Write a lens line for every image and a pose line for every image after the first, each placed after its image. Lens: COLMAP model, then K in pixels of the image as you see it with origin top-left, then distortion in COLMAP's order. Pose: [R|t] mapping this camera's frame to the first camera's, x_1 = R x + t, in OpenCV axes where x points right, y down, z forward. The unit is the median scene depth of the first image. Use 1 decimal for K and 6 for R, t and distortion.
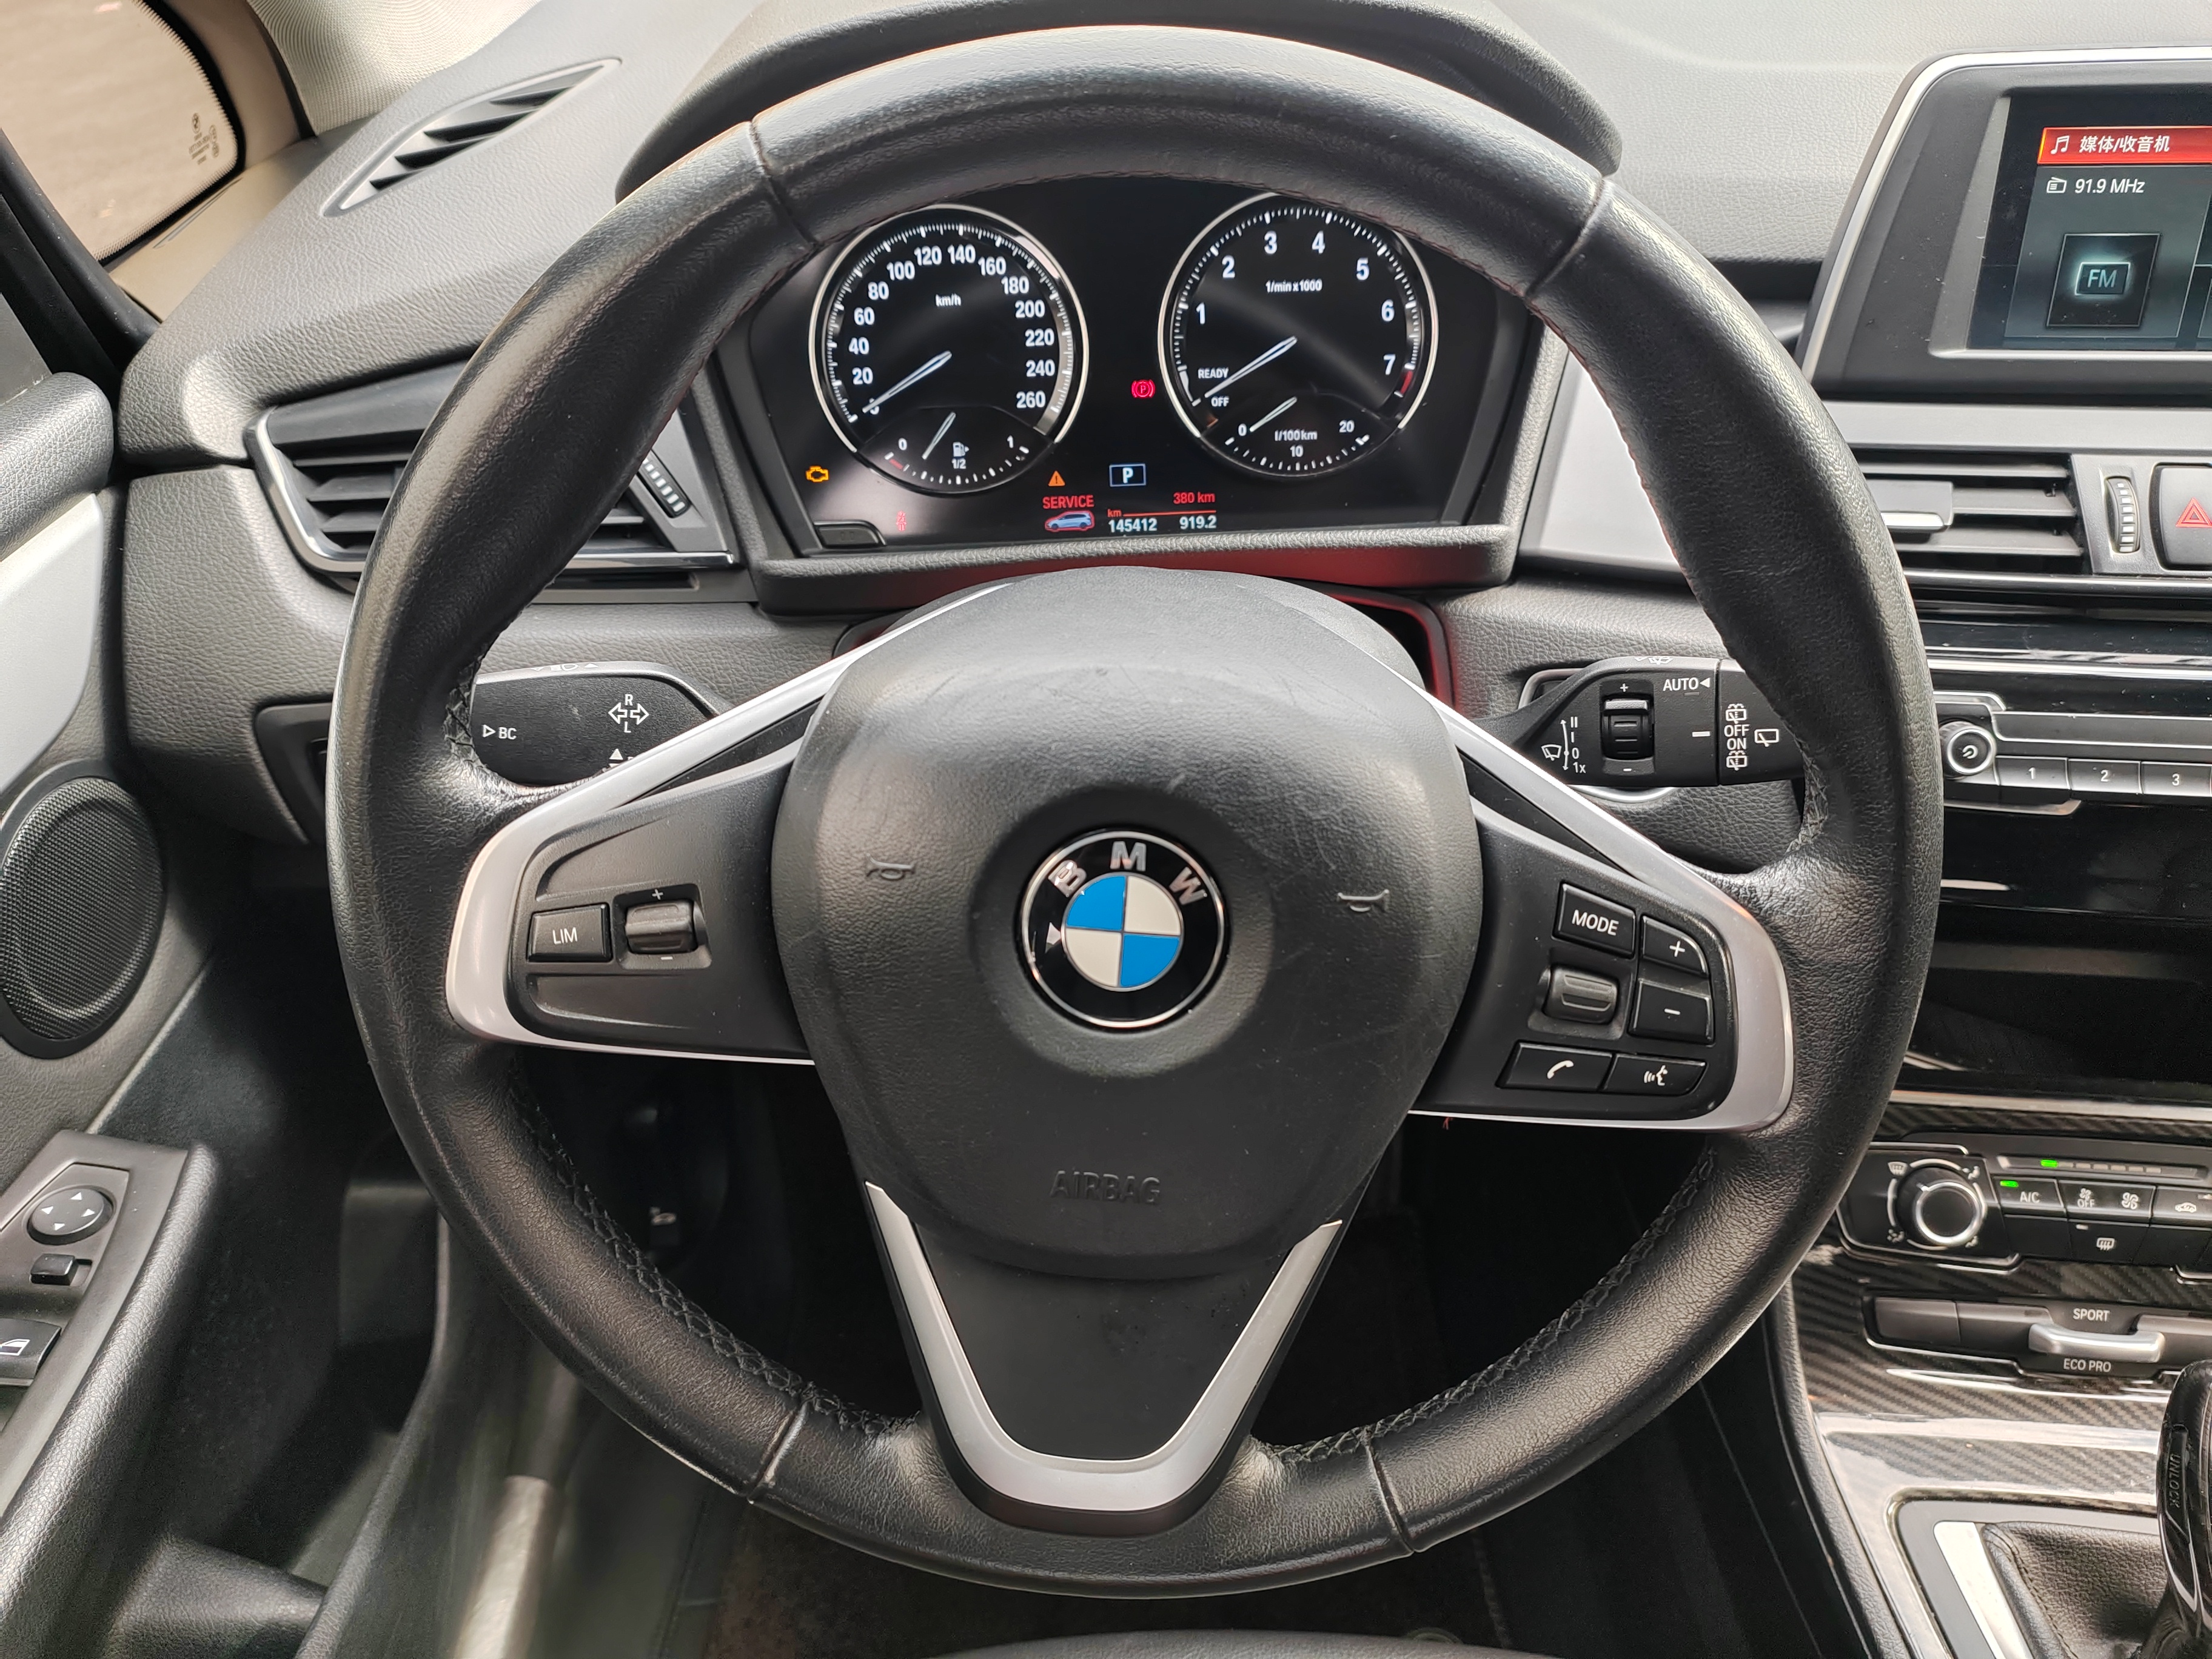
lens RADIAL K [[1675.4, 0, 1106.0], [0, 1675.4, 829.5], [0, 0, 1]] dist [0.074989, -0.097697]
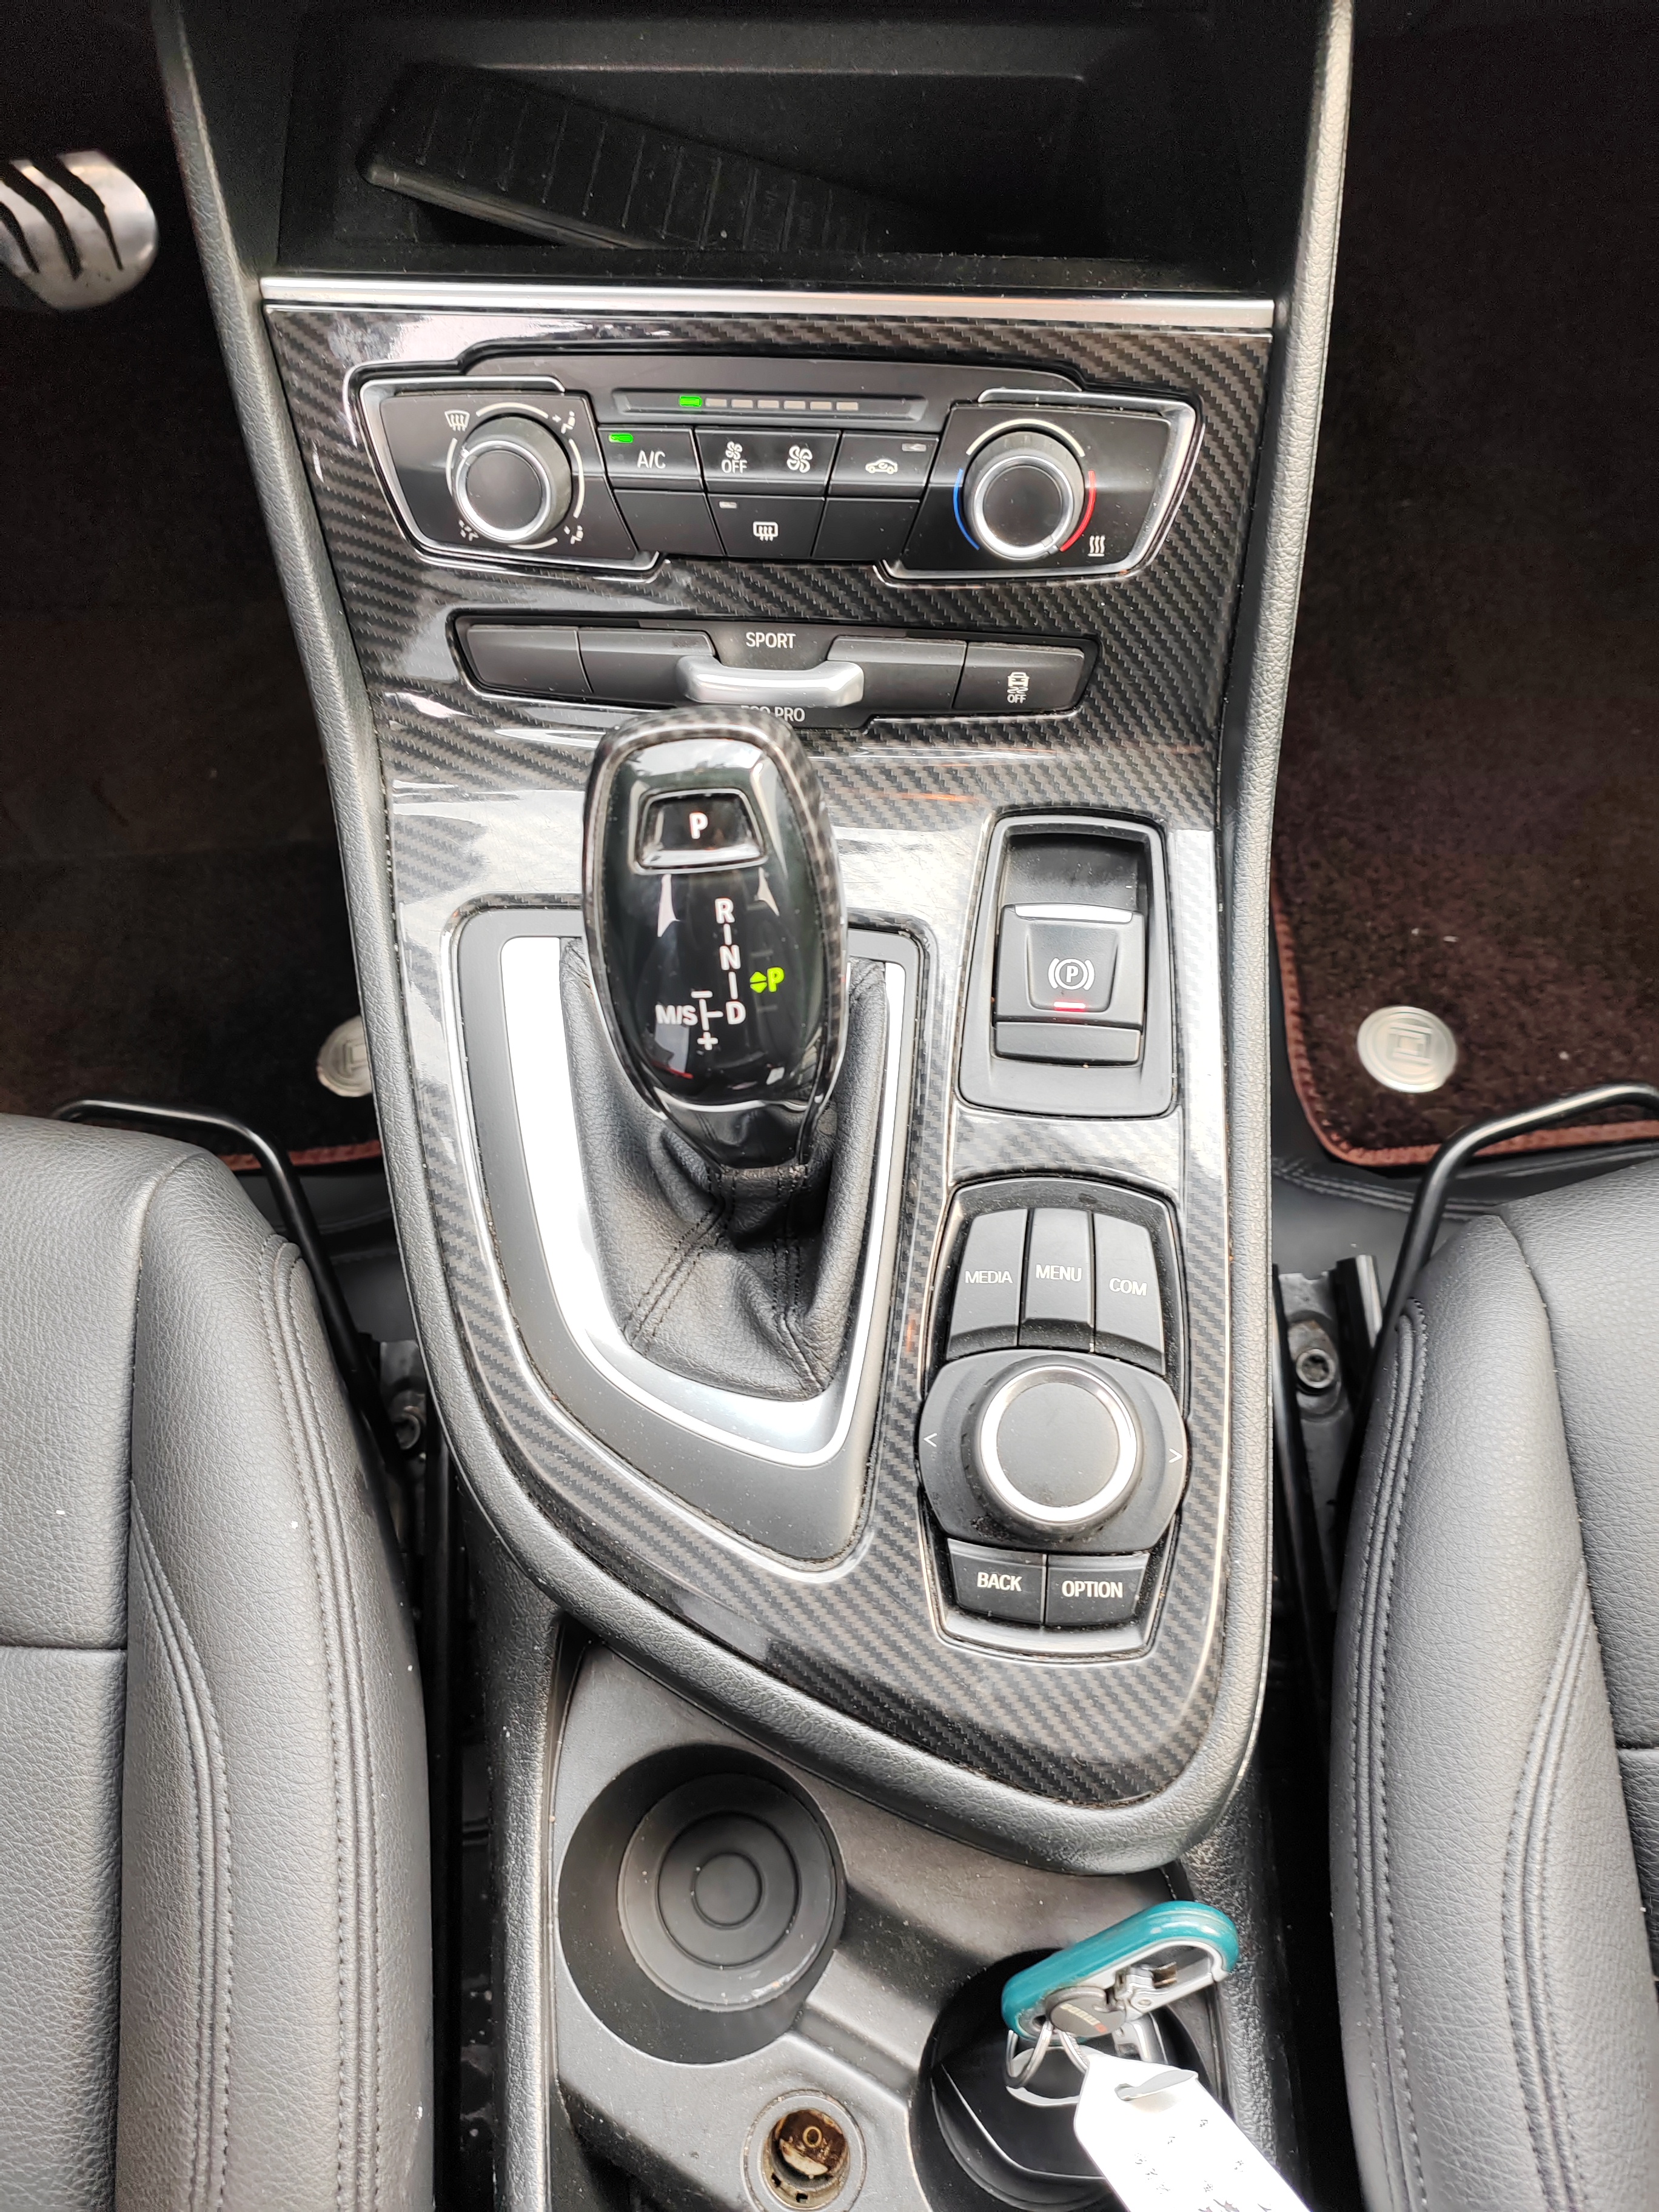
lens RADIAL K [[1705.4, 0, 824.6], [0, 1705.4, 1110.8], [0, 0, 1]] dist [0.014027, -0.012712]
pose [[0.999235, -0.038824, -0.004652, 0.627930], [0.035507, 0.851071, 0.523849, 0.095599], [-0.016379, -0.523613, 0.851799, 0.343357]]
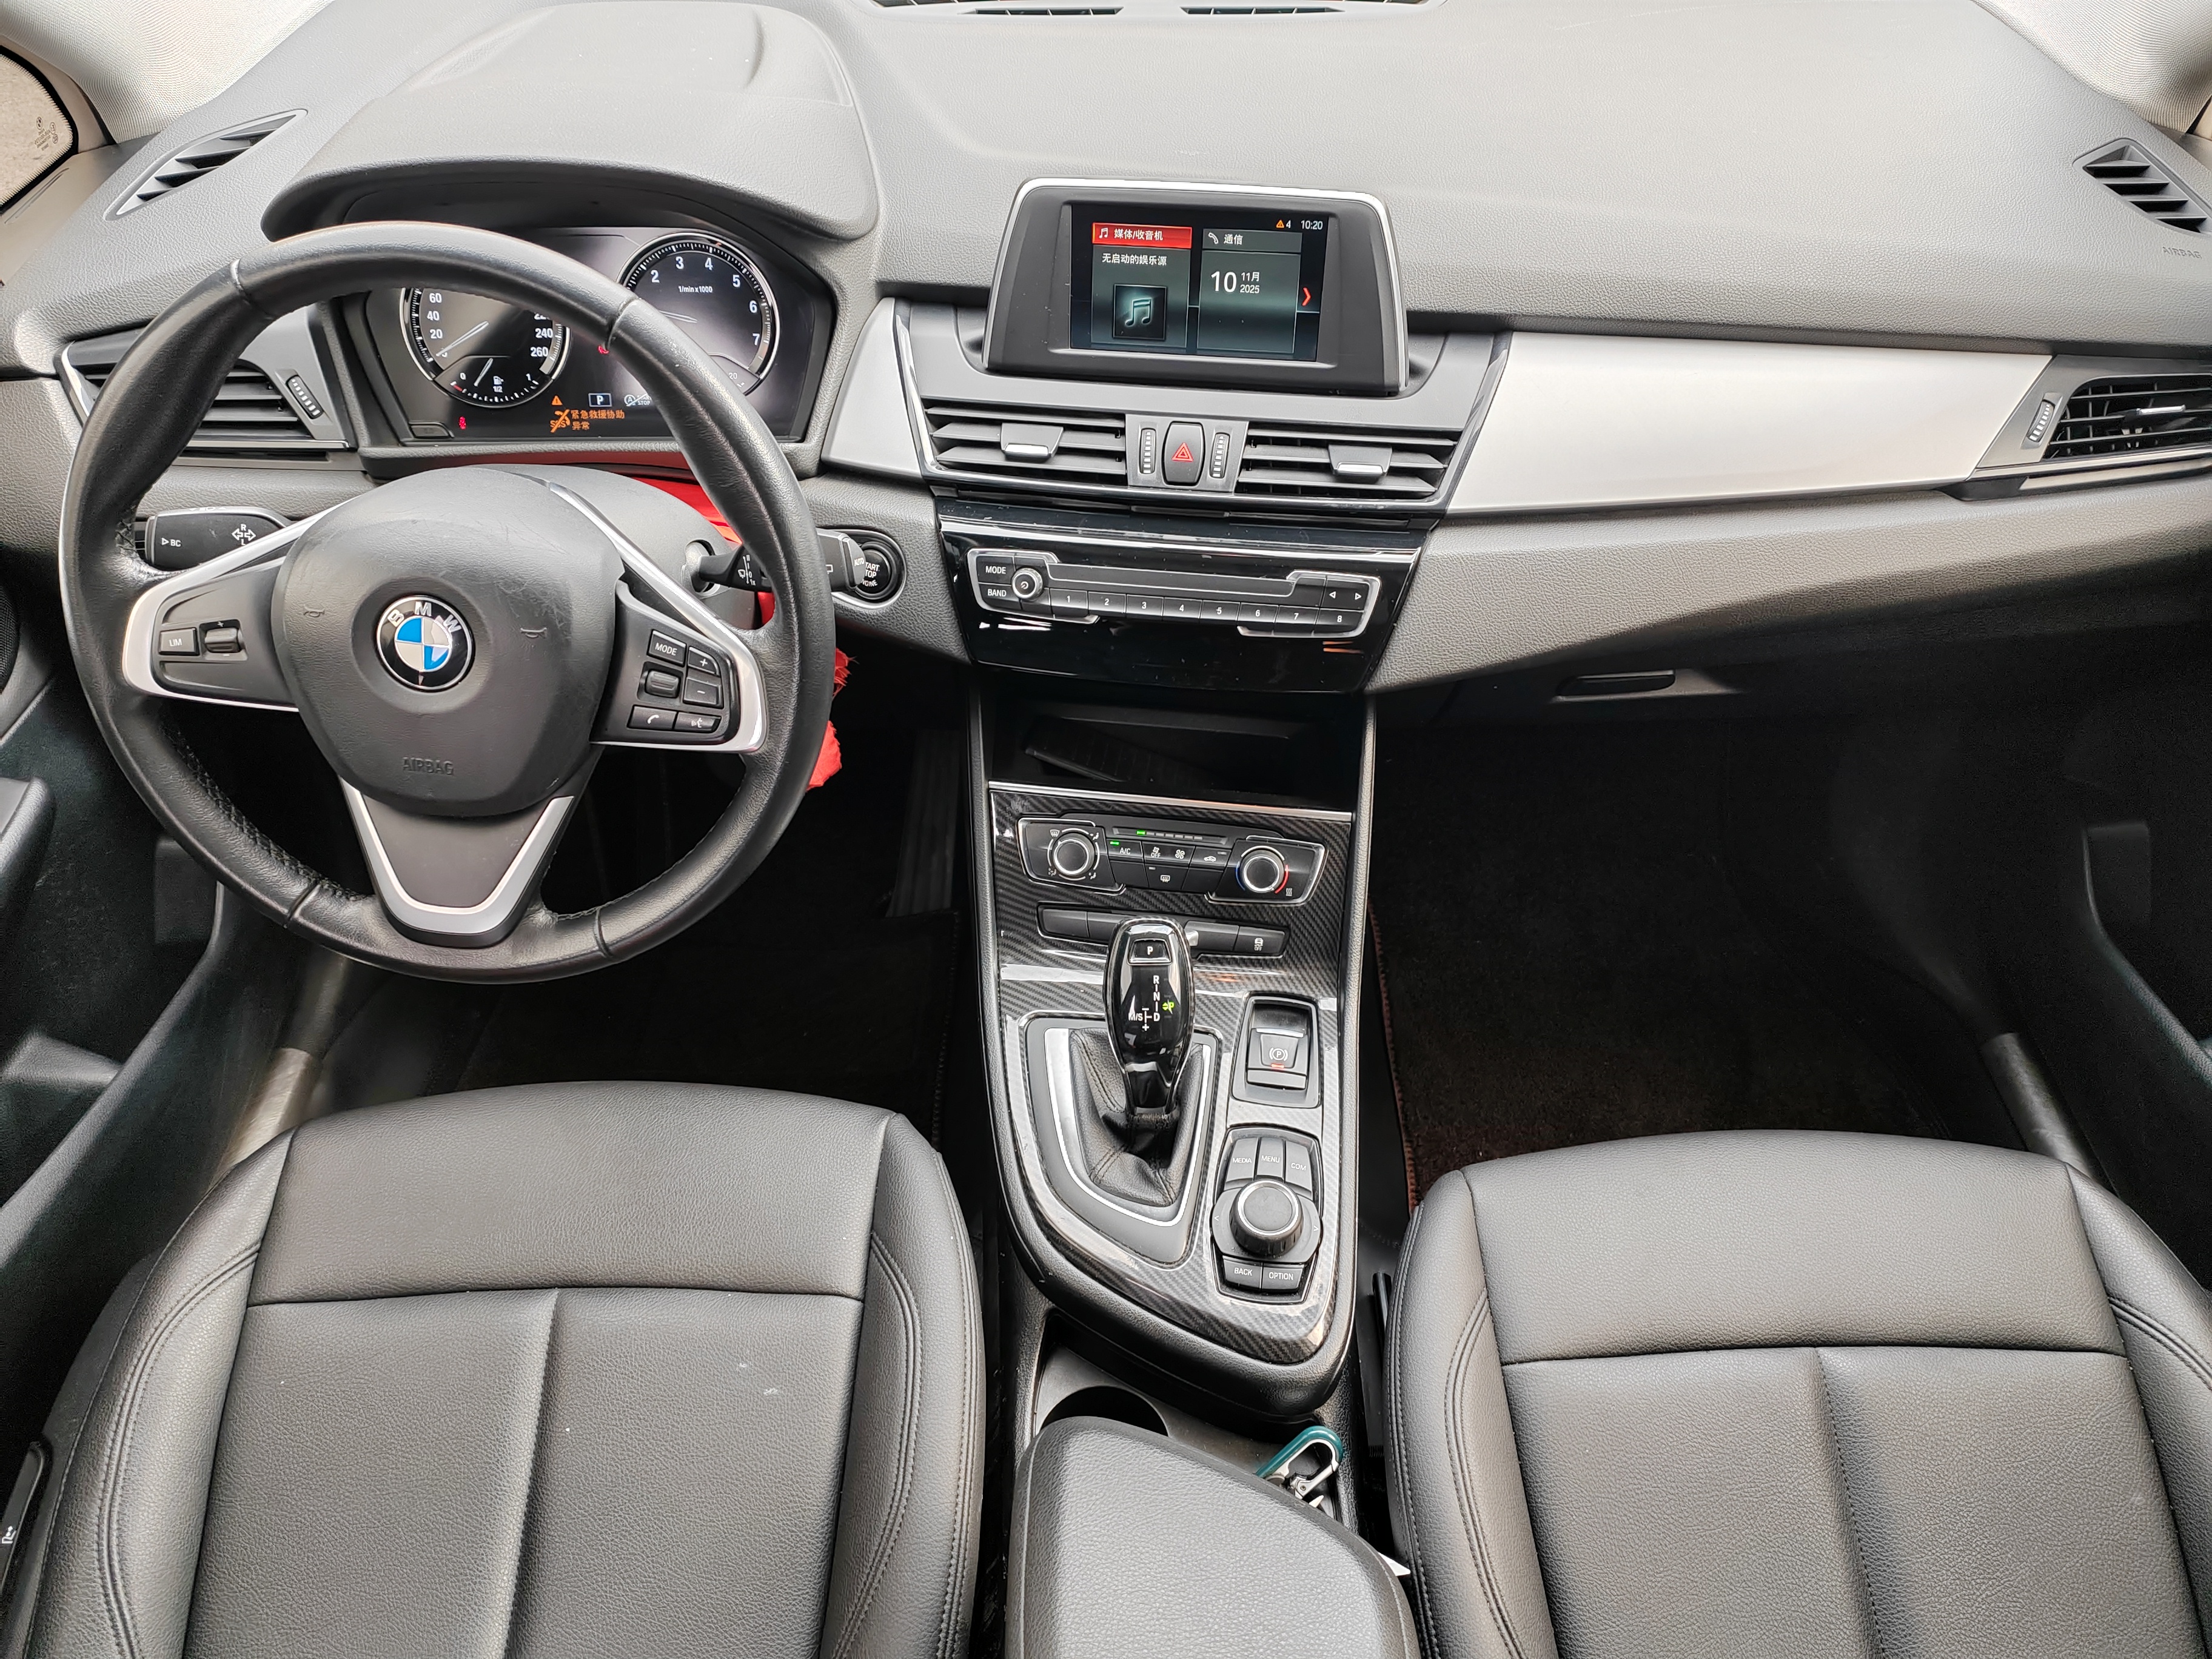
lens RADIAL K [[1681.1, 0, 1106.0], [0, 1681.1, 829.5], [0, 0, 1]] dist [0.021414, -0.000608]
pose [[0.999442, 0.031425, 0.011316, 0.526367], [-0.032329, 0.995293, 0.091362, 0.042295], [-0.008392, -0.091676, 0.995753, -0.719070]]
